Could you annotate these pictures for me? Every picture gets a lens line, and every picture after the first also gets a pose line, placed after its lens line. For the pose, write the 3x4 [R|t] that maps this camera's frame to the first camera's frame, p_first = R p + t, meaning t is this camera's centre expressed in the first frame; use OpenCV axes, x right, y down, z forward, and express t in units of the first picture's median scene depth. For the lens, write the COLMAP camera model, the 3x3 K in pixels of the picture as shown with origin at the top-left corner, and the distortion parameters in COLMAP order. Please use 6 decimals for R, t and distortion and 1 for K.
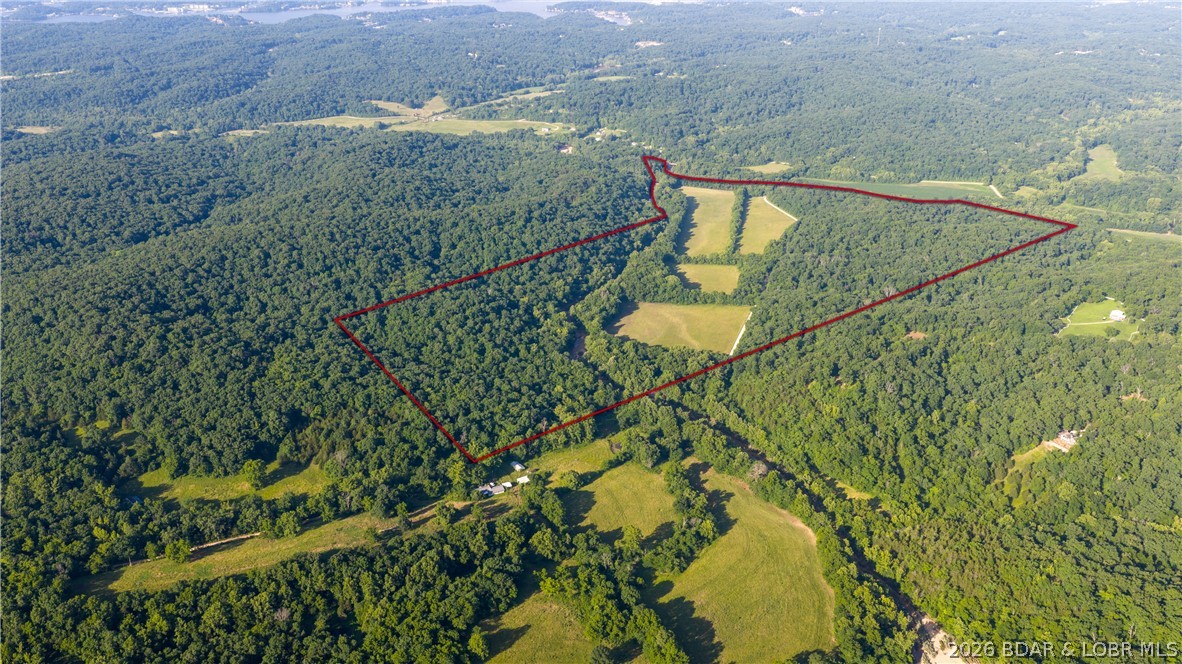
lens RADIAL K [[977.6, 0, 586.3], [0, 977.6, 331.0], [0, 0, 1]] dist [0.025403, -0.052052]
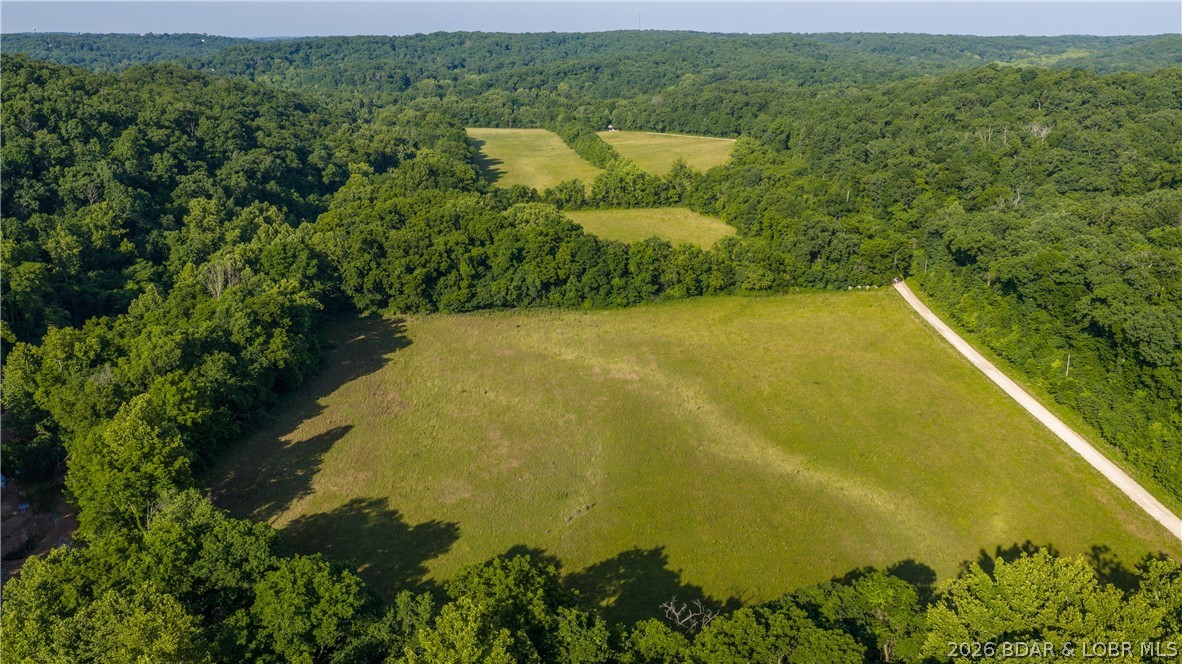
lens RADIAL K [[977.6, 0, 592.2], [0, 977.6, 330.1], [0, 0, 1]] dist [0.025403, -0.052052]
pose [[0.949180, -0.083802, 0.303371, 0.031473], [0.113332, 0.990246, -0.081049, -0.004608], [-0.293620, 0.111311, 0.949419, 0.920770]]
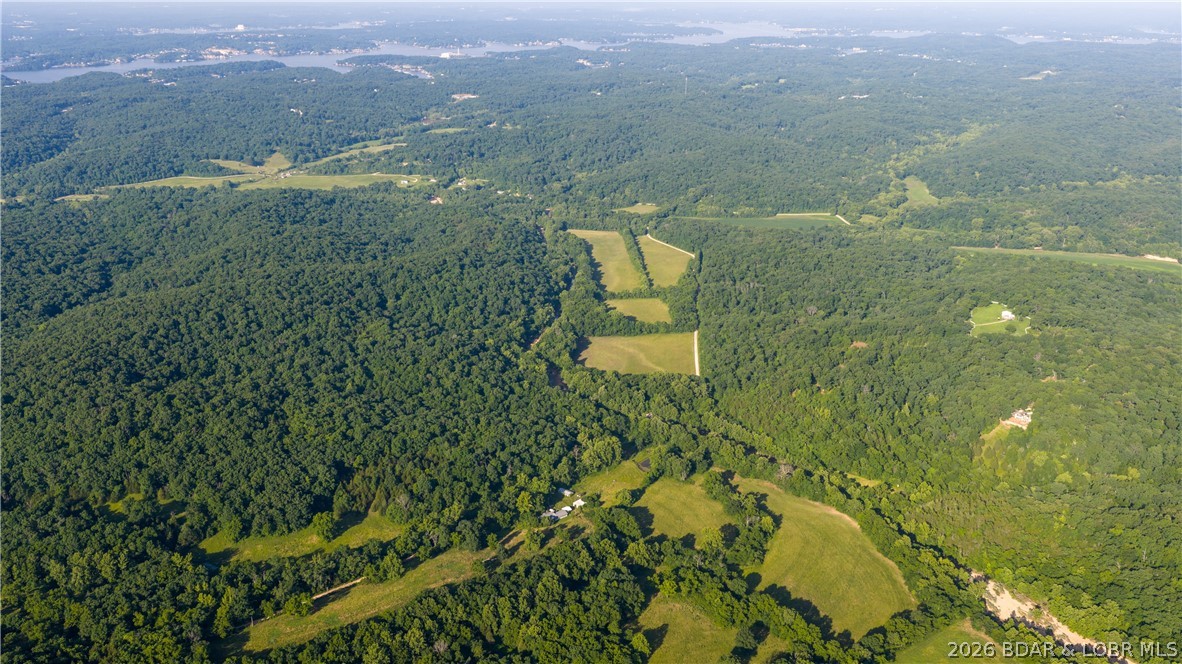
lens RADIAL K [[977.6, 0, 586.0], [0, 977.6, 334.7], [0, 0, 1]] dist [0.025403, -0.052052]
pose [[0.970950, -0.074154, 0.227504, -0.224003], [0.084407, 0.995793, -0.035661, 0.006544], [-0.223902, 0.053828, 0.973124, -0.036955]]
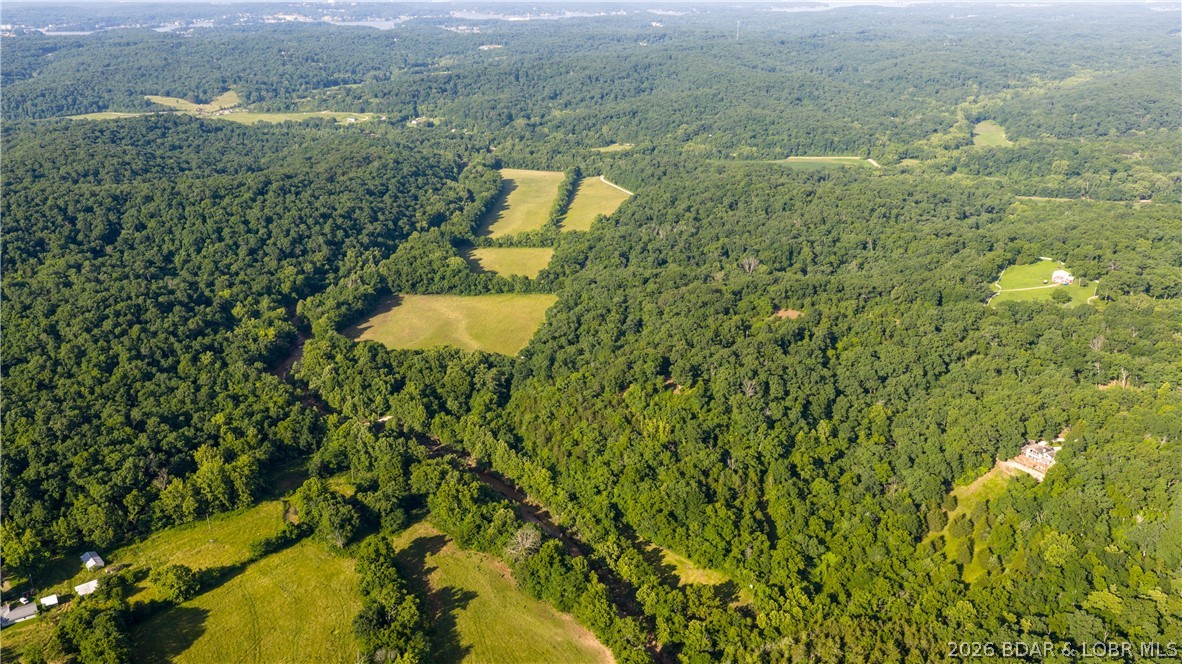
lens RADIAL K [[977.6, 0, 589.9], [0, 977.6, 338.8], [0, 0, 1]] dist [0.025403, -0.052052]
pose [[0.992097, -0.040870, 0.118631, 0.117612], [0.044944, 0.998481, -0.031872, 0.035728], [-0.117148, 0.036951, 0.992427, 0.338962]]
